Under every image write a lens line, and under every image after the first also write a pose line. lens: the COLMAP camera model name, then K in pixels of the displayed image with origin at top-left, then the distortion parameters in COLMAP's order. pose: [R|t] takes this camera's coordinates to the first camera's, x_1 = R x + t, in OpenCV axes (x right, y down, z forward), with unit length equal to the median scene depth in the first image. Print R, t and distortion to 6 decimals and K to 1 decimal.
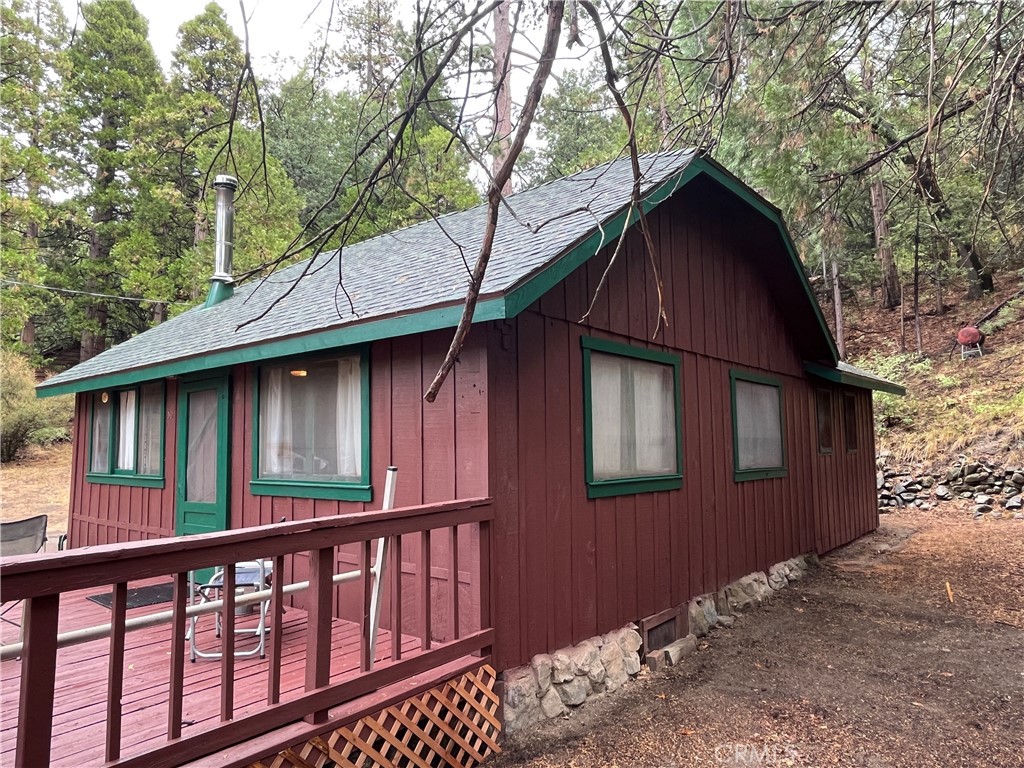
lens RADIAL K [[667.7, 0, 512.1], [0, 667.7, 383.5], [0, 0, 1]] dist [-0.004675, -0.005050]
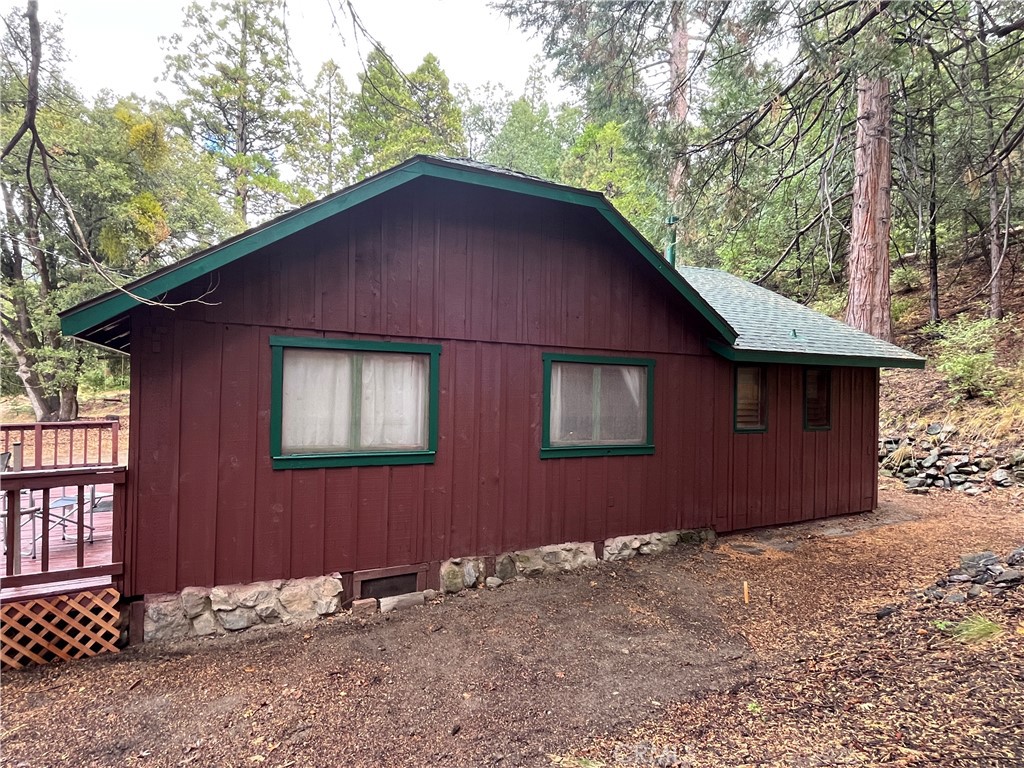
lens RADIAL K [[546.8, 0, 512.9], [0, 546.8, 382.7], [0, 0, 1]] dist [-0.000895, -0.000031]
pose [[0.919594, 0.018709, -0.392425, 0.720344], [0.010936, 0.997259, 0.073171, -0.043615], [0.392719, -0.071579, 0.916869, 0.207739]]
